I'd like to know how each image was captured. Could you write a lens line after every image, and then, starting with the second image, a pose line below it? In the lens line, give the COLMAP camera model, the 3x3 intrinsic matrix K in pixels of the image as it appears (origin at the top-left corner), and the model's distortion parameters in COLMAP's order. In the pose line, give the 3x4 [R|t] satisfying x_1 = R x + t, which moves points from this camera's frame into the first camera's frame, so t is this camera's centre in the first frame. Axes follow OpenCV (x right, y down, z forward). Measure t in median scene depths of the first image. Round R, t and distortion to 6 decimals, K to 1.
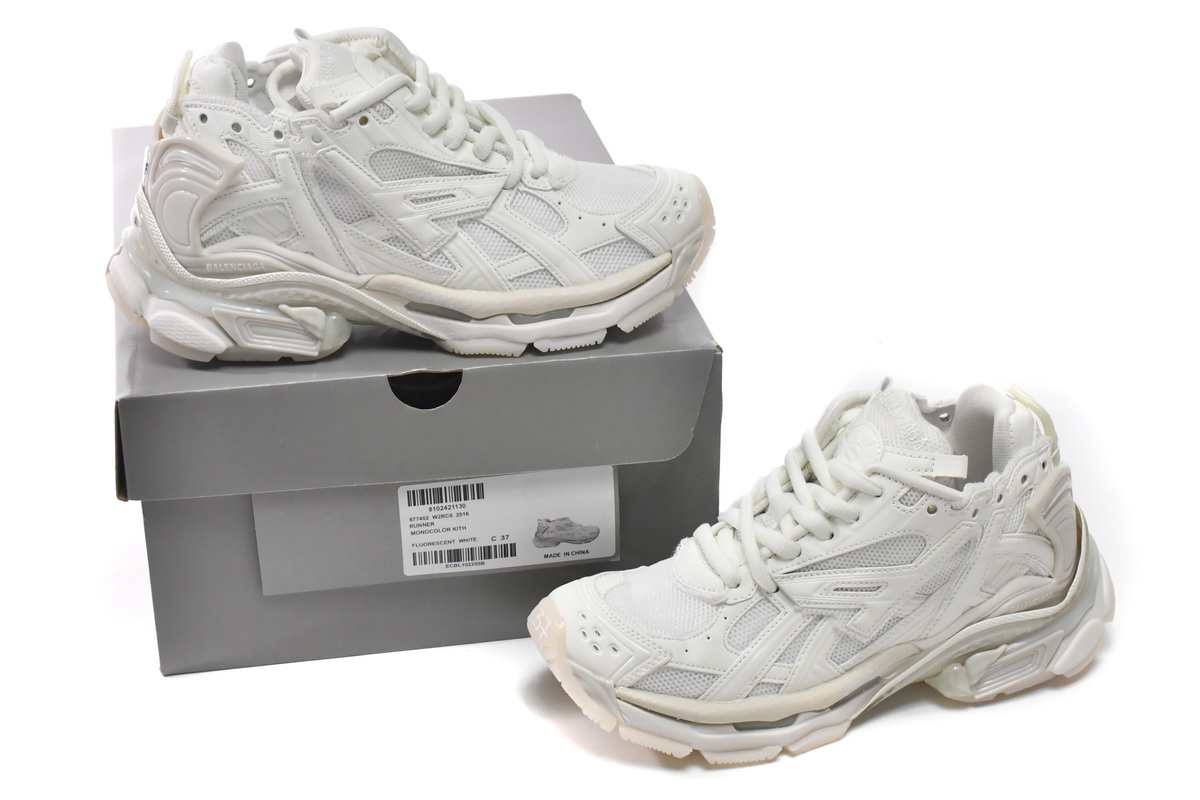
lens RADIAL K [[2074.5, 0, 600.5], [0, 2074.5, 398.7], [0, 0, 1]] dist [0.008969, 0.000000]
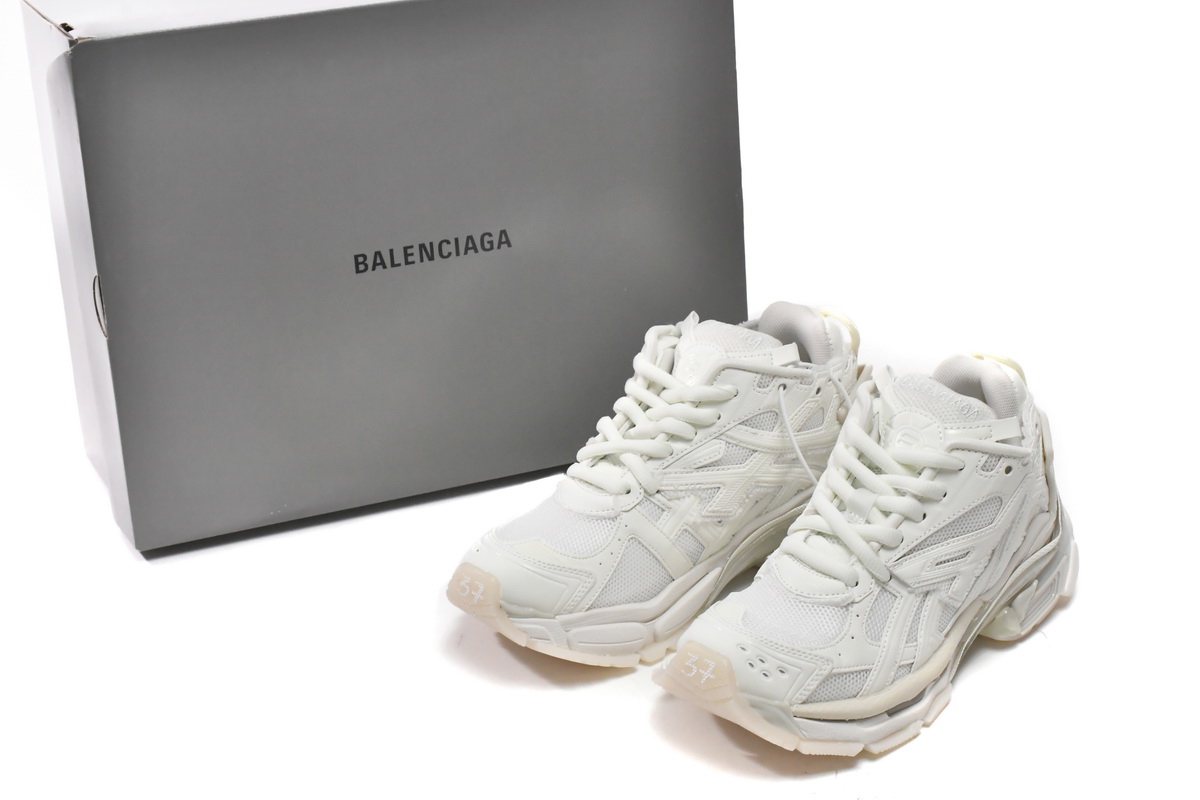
lens RADIAL K [[2074.5, 0, 600.2], [0, 2074.5, 400.9], [0, 0, 1]] dist [0.008969, 0.000000]
pose [[0.884731, -0.207586, 0.417324, -0.471022], [0.214788, 0.976193, 0.030226, -0.060188], [-0.413663, 0.062894, 0.908255, 0.092551]]
